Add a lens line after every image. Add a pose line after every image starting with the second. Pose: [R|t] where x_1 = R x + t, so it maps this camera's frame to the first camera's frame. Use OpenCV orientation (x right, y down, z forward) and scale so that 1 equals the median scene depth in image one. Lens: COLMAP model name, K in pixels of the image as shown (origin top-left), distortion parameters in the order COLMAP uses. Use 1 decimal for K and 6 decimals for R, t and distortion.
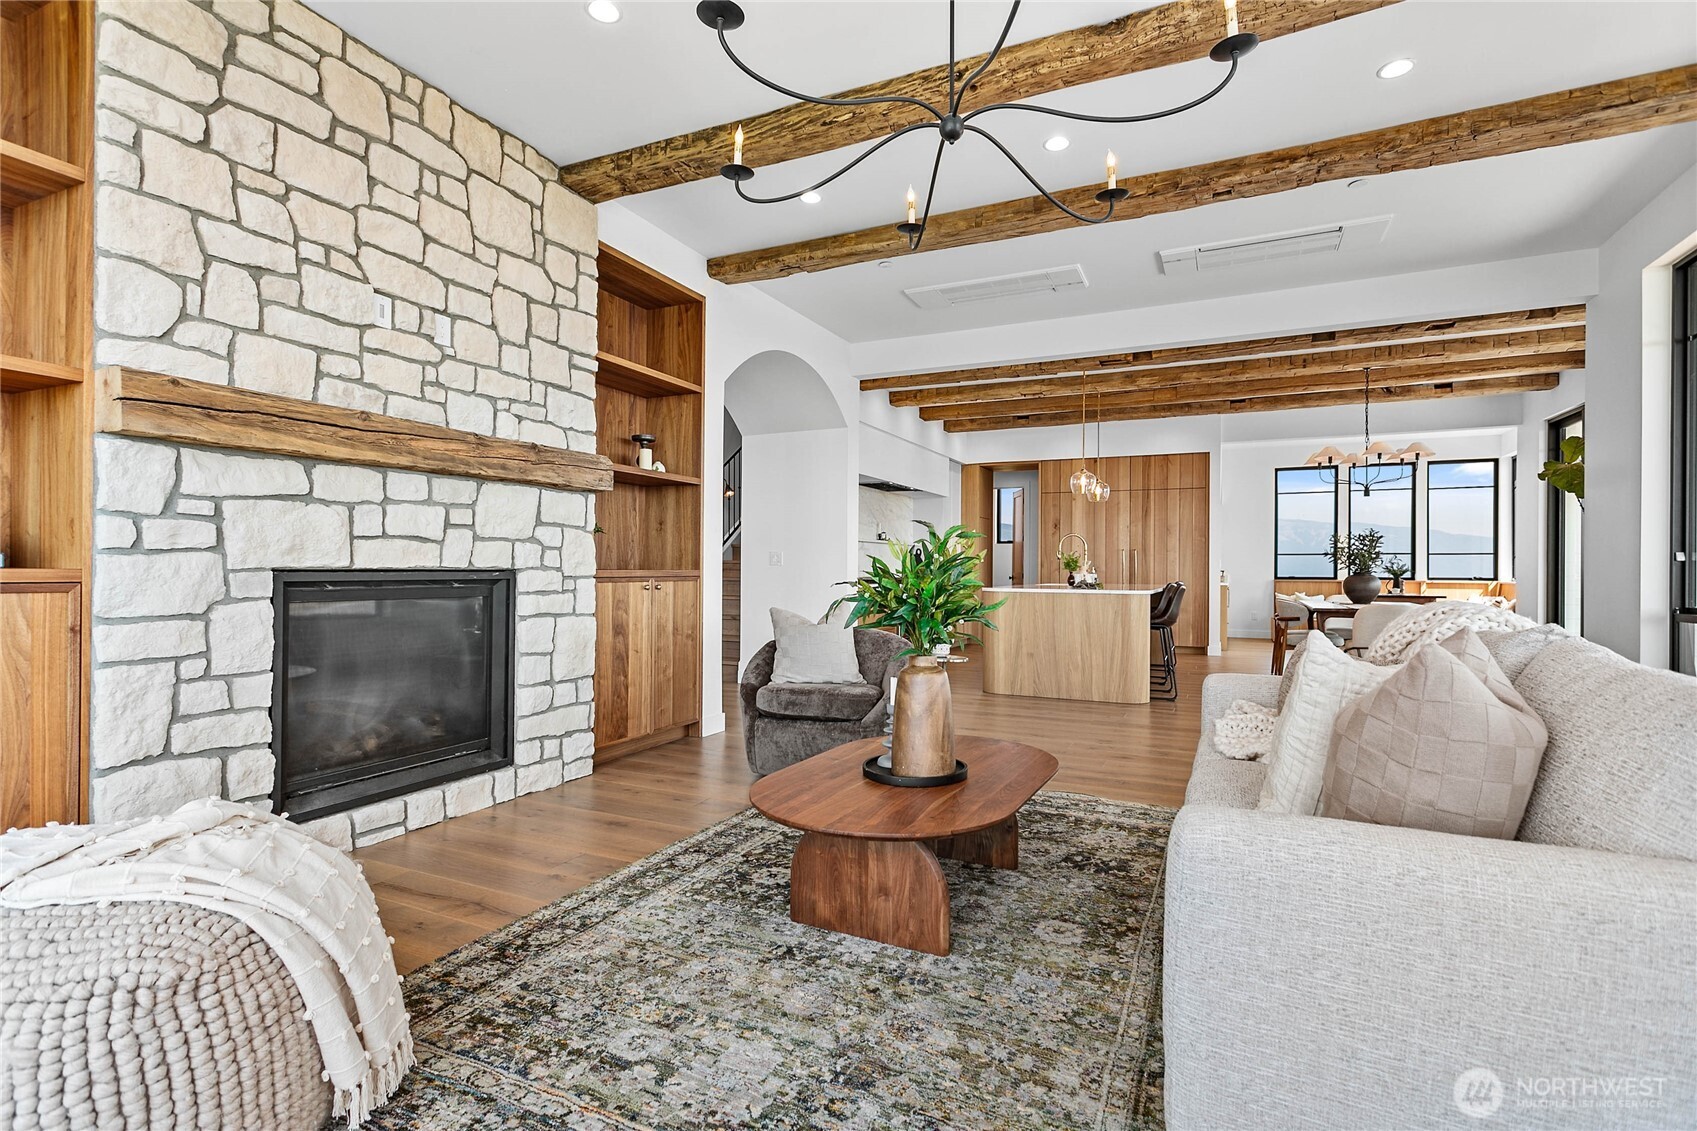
lens RADIAL K [[801.5, 0, 848.5], [0, 801.5, 565.5], [0, 0, 1]] dist [0.002354, 0.000331]
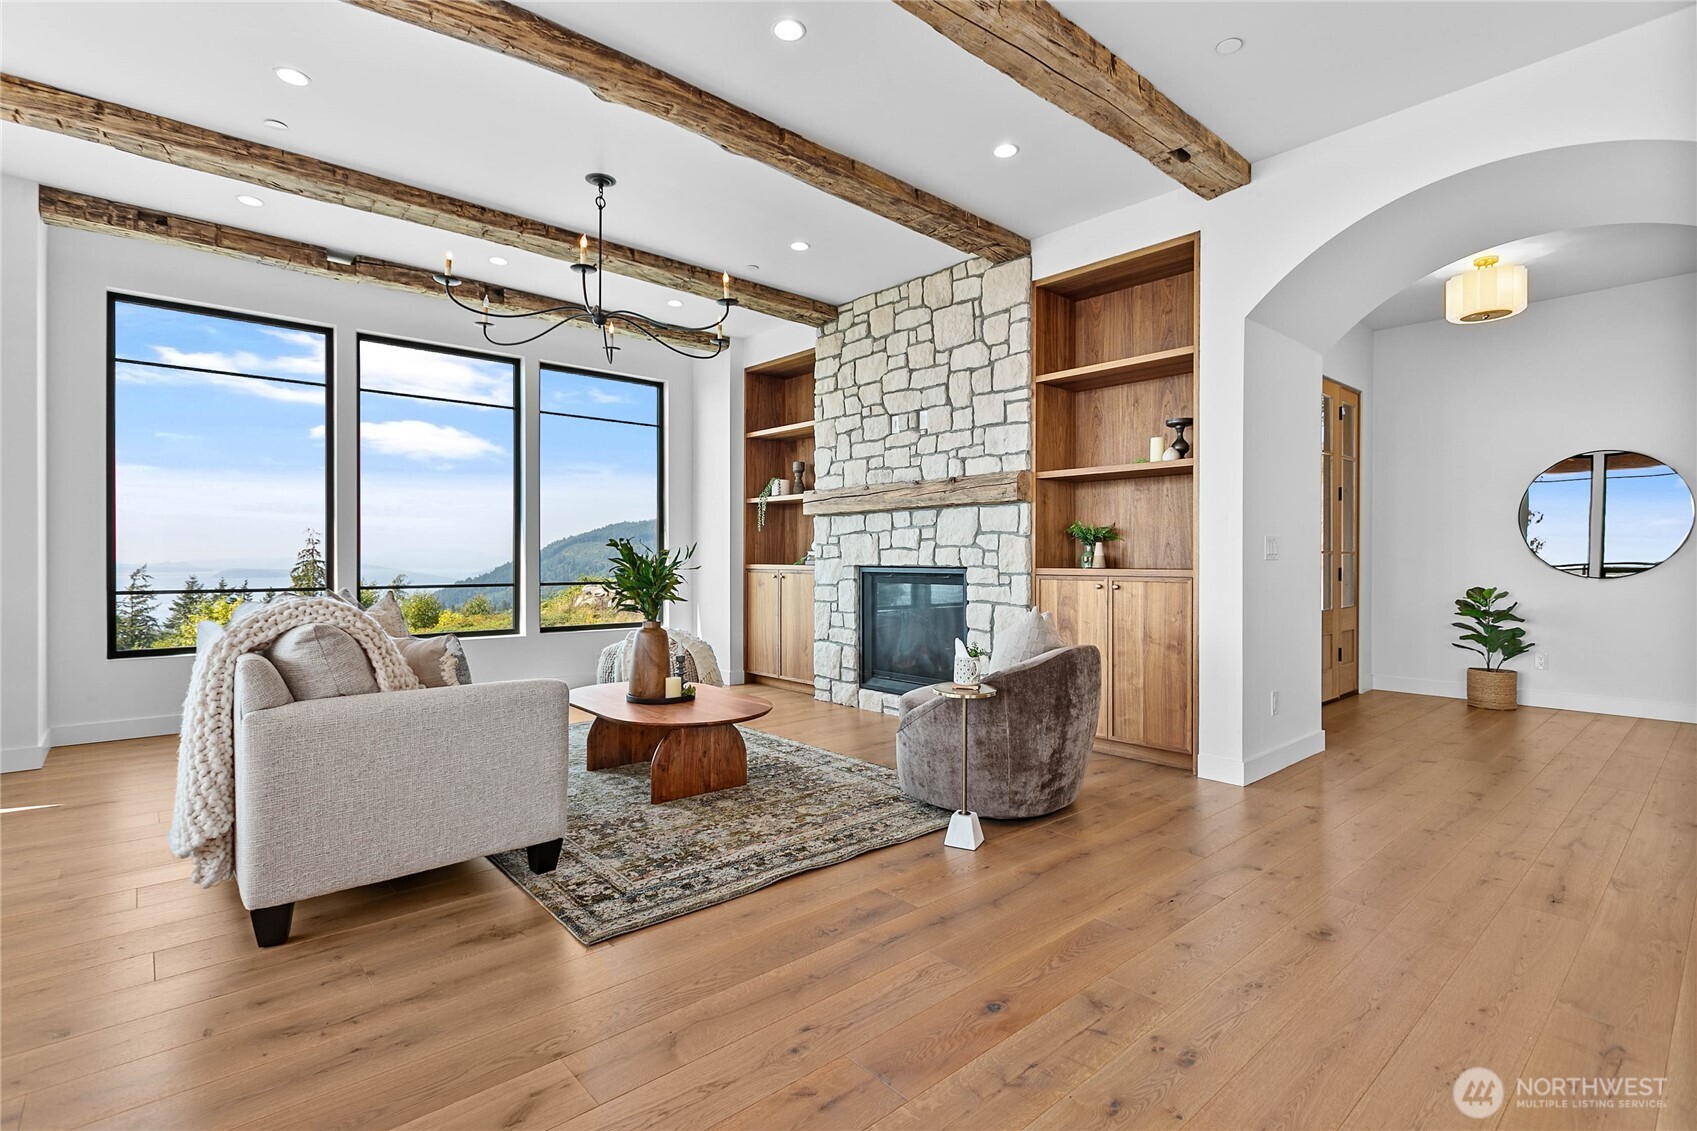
lens RADIAL K [[805.9, 0, 848.4], [0, 805.9, 557.1], [0, 0, 1]] dist [-0.001094, 0.000432]
pose [[-0.390091, -0.011211, -0.920708, 1.129717], [-0.002489, 0.999935, -0.011121, 0.004426], [0.920773, -0.002047, -0.390094, 1.597033]]
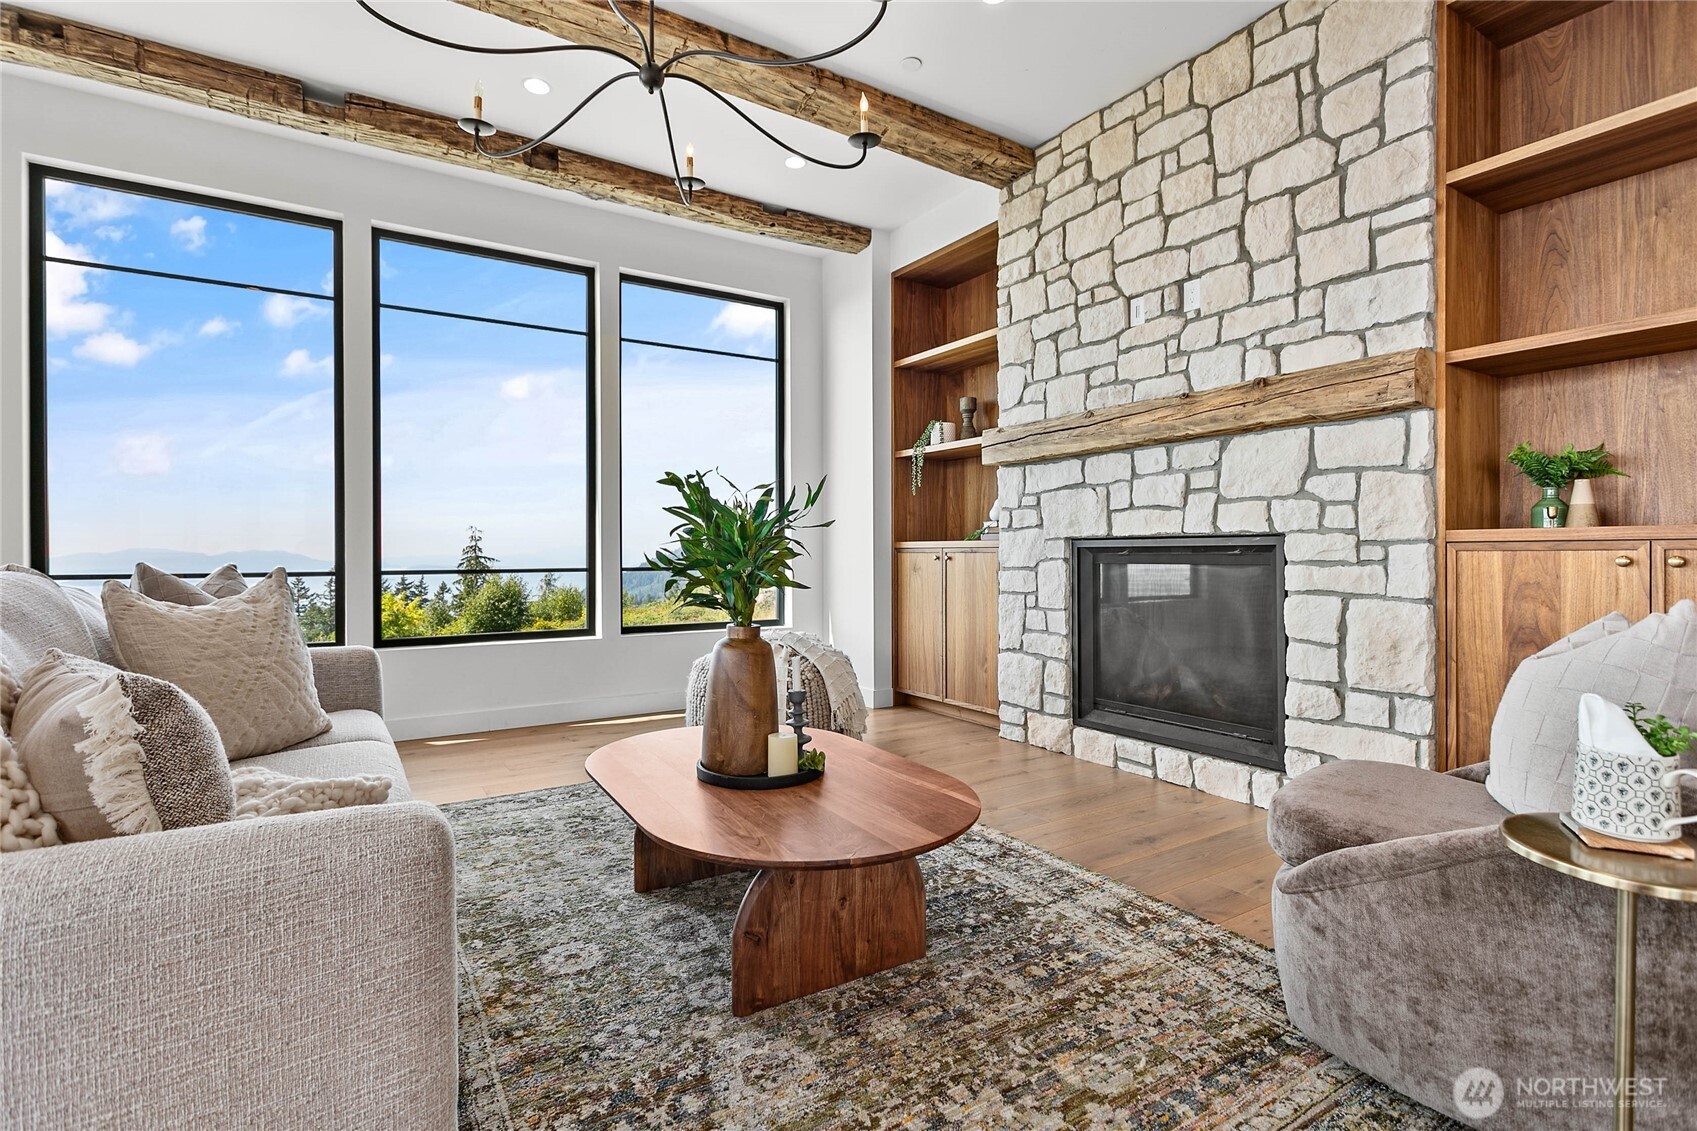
lens RADIAL K [[805.9, 0, 848.4], [0, 805.9, 557.1], [0, 0, 1]] dist [-0.001094, 0.000432]
pose [[-0.534515, -0.003637, -0.845151, 0.602746], [0.000535, 0.999989, -0.004642, 0.038179], [0.845159, -0.002934, -0.534507, 1.250830]]
